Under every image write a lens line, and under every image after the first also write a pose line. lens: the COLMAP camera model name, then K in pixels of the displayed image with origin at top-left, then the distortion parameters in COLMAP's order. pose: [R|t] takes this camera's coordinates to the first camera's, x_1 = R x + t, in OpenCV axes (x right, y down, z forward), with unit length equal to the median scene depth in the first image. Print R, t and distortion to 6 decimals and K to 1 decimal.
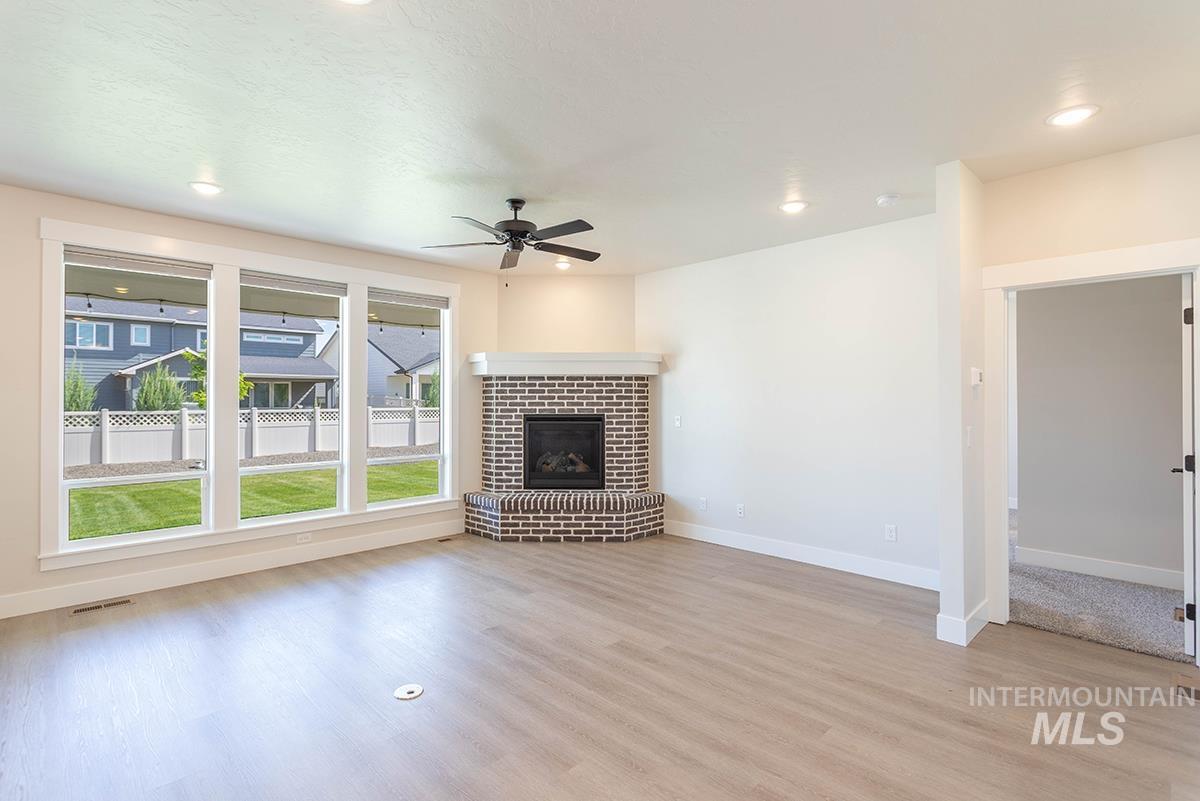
lens RADIAL K [[568.2, 0, 599.3], [0, 568.2, 394.6], [0, 0, 1]] dist [0.000080, -0.000050]
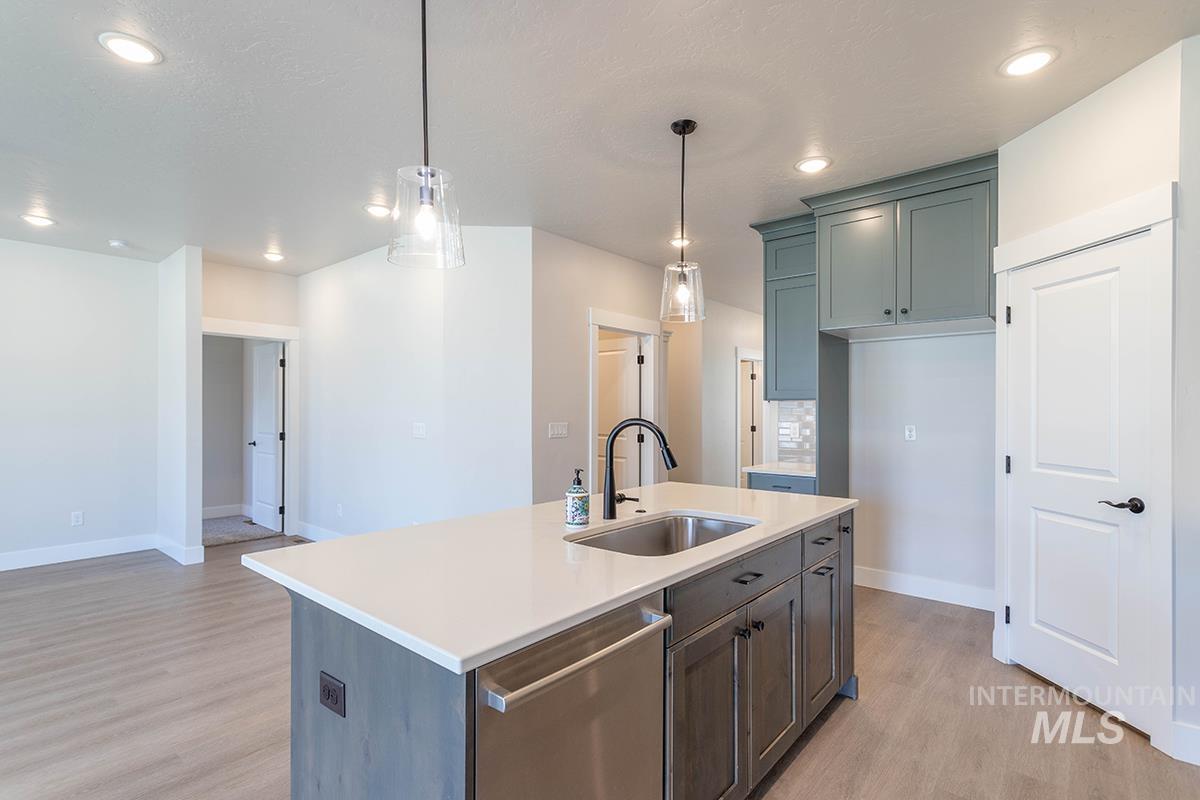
lens RADIAL K [[568.2, 0, 599.3], [0, 568.2, 394.1], [0, 0, 1]] dist [0.000080, -0.000050]
pose [[-0.092269, 0.023574, 0.995455, -1.080301], [-0.011229, 0.999632, -0.024714, 0.010818], [-0.995671, -0.013459, -0.091970, 0.075317]]
